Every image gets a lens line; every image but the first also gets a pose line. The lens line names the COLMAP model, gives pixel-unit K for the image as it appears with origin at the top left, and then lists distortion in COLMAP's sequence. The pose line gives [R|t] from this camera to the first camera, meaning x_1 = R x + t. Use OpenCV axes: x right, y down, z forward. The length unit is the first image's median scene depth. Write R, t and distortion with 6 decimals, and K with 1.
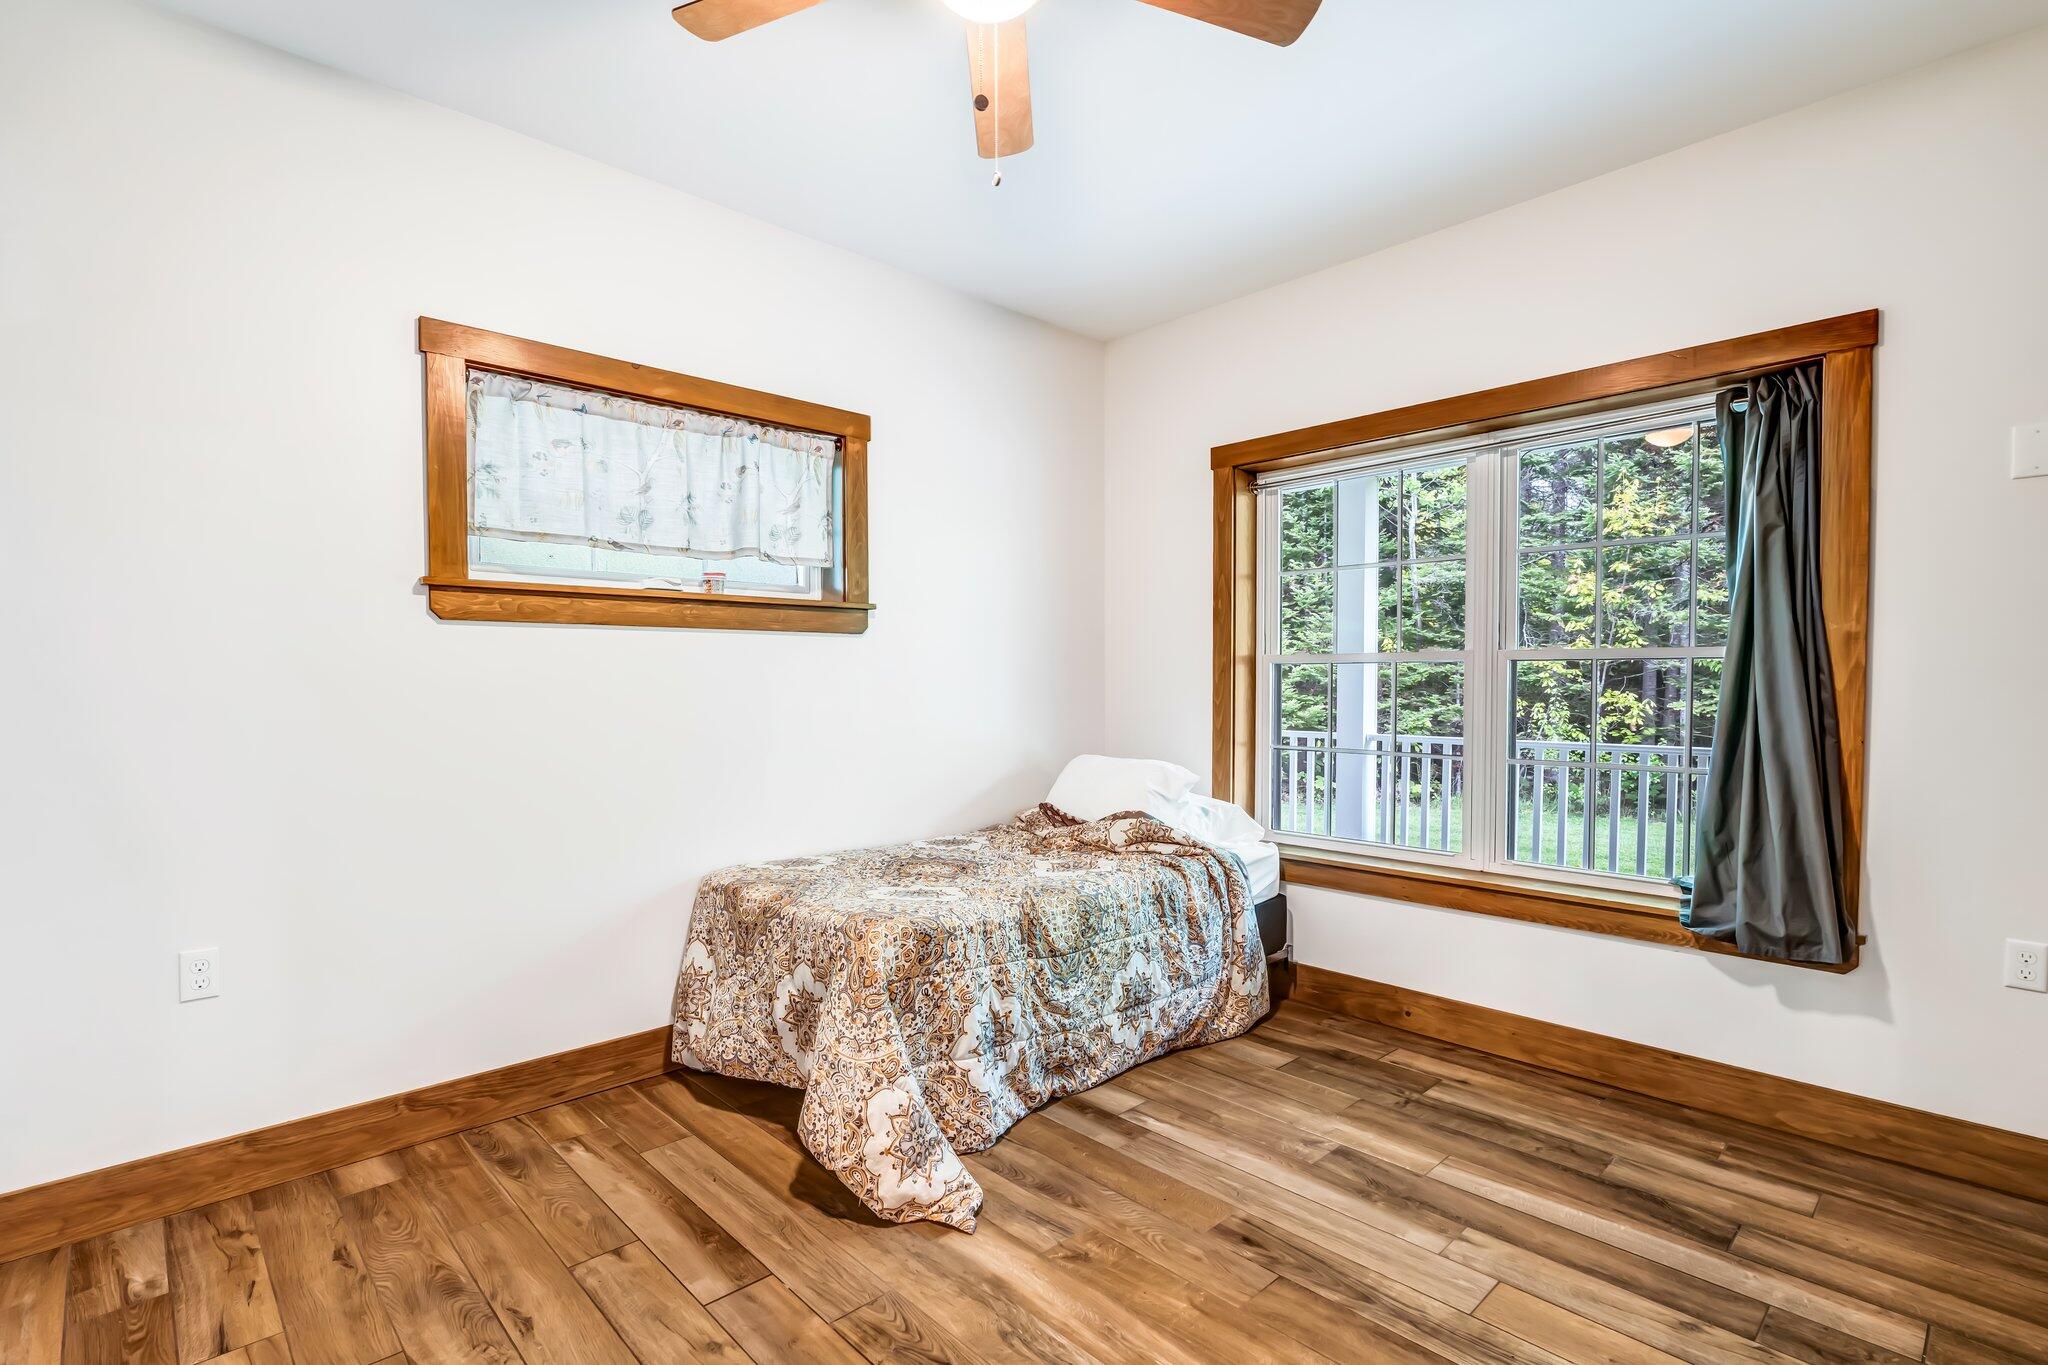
lens RADIAL K [[963.8, 0, 1005.4], [0, 963.8, 679.5], [0, 0, 1]] dist [0.001269, 0.000213]
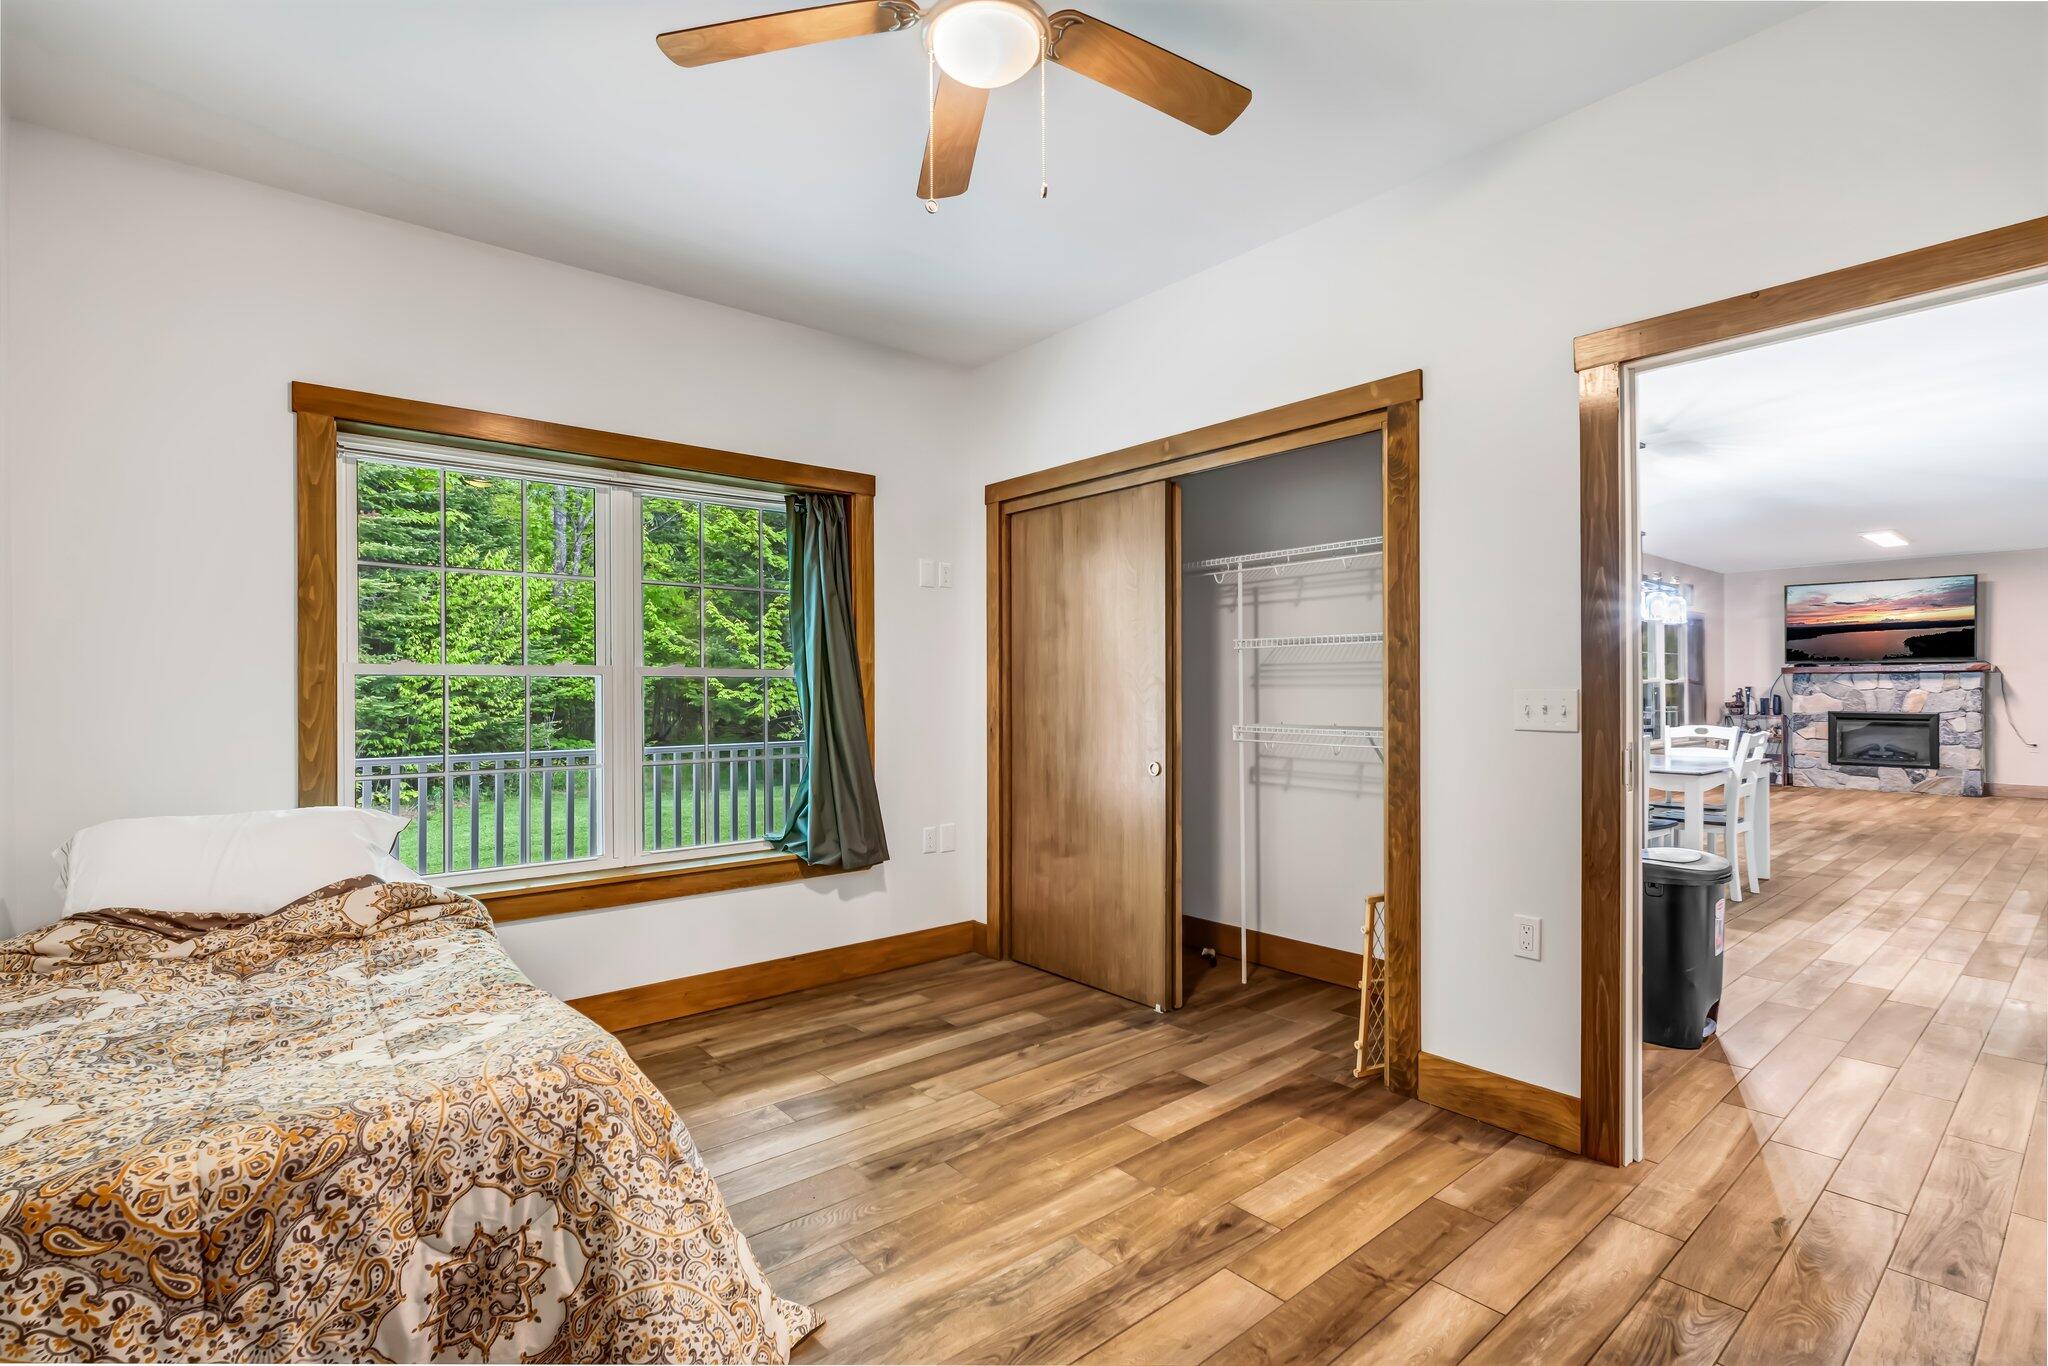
lens RADIAL K [[963.8, 0, 1005.4], [0, 963.8, 680.0], [0, 0, 1]] dist [0.001269, 0.000213]
pose [[0.060690, 0.012793, 0.998075, -0.777879], [0.006835, 0.999889, -0.013231, 0.003161], [-0.998133, 0.007625, 0.060596, 0.665122]]
